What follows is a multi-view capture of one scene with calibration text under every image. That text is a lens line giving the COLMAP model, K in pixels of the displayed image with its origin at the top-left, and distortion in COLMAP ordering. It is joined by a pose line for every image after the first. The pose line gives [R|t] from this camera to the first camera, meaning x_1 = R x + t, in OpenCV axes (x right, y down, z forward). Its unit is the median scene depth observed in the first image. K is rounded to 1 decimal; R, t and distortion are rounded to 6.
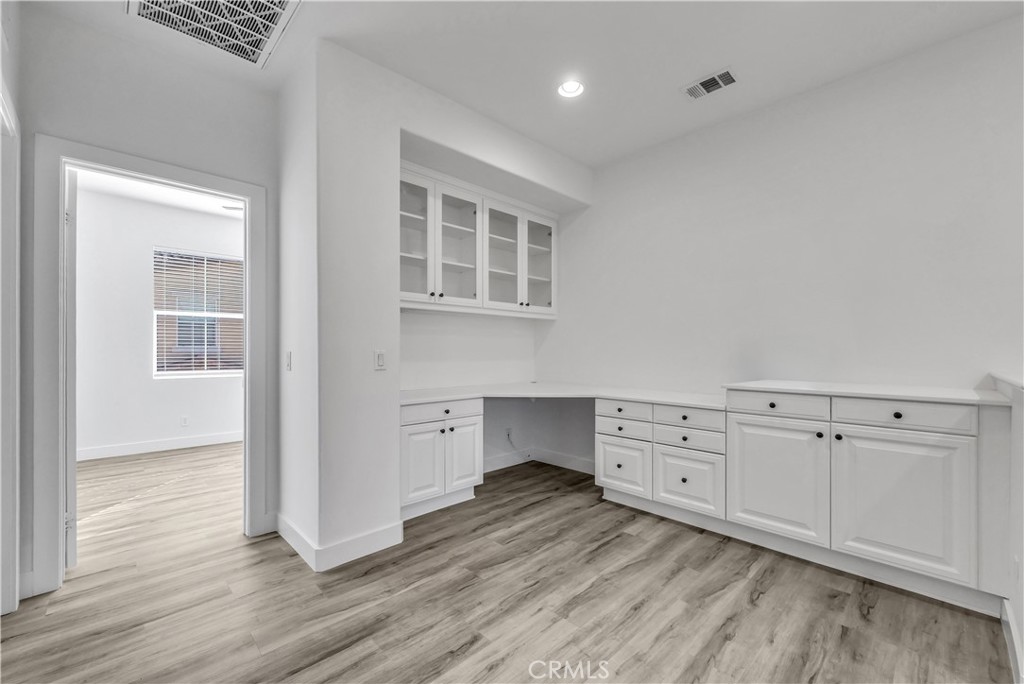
lens RADIAL K [[420.4, 0, 511.8], [0, 420.4, 347.7], [0, 0, 1]] dist [0.003446, -0.000467]
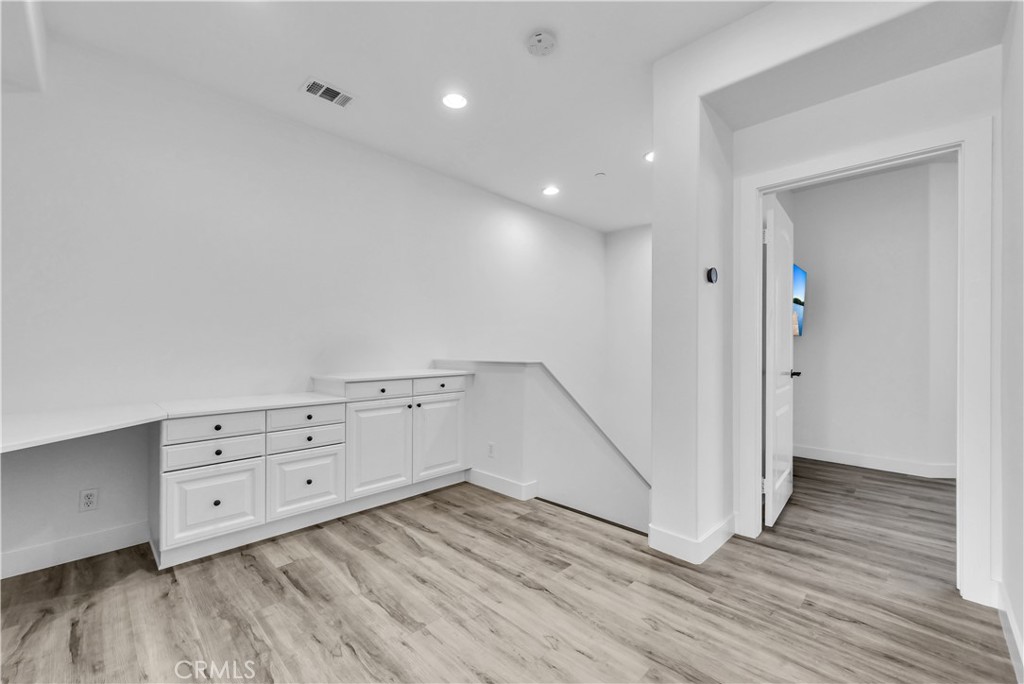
lens RADIAL K [[420.4, 0, 511.8], [0, 420.4, 347.7], [0, 0, 1]] dist [0.003446, -0.000467]
pose [[-0.023747, -0.003145, 0.999713, -0.644073], [-0.002456, 0.999992, 0.003088, 0.002499], [-0.999715, -0.002382, -0.023755, 0.633146]]
